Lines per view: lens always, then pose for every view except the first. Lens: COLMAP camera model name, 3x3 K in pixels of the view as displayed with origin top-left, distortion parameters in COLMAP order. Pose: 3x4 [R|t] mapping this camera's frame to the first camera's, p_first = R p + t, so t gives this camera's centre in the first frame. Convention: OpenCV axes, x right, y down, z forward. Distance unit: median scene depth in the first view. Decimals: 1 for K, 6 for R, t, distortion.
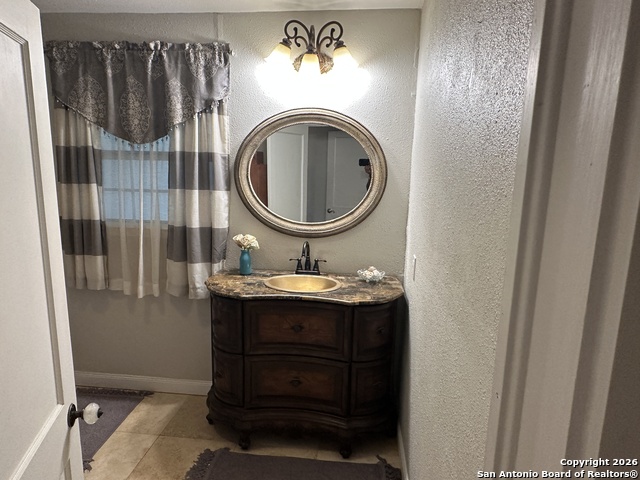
lens RADIAL K [[435.2, 0, 320.4], [0, 435.2, 240.4], [0, 0, 1]] dist [0.000199, 0.000159]
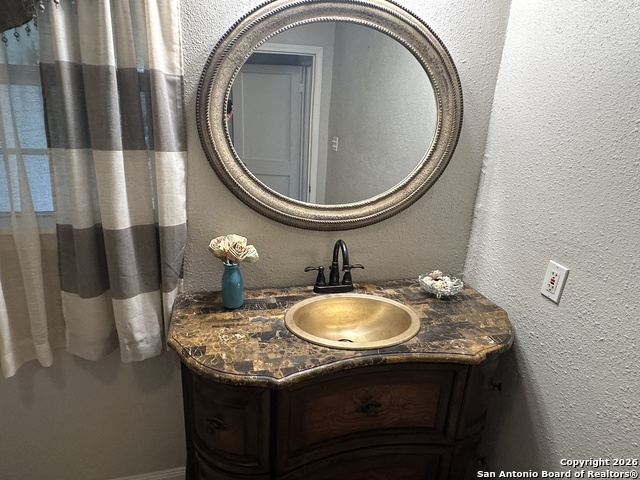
lens RADIAL K [[386.7, 0, 308.0], [0, 386.7, 241.1], [0, 0, 1]] dist [-0.003424, 0.001158]
pose [[0.943155, -0.083390, 0.321721, -0.232674], [0.036210, 0.988031, 0.149945, -0.073181], [-0.330374, -0.129772, 0.934886, 0.519875]]
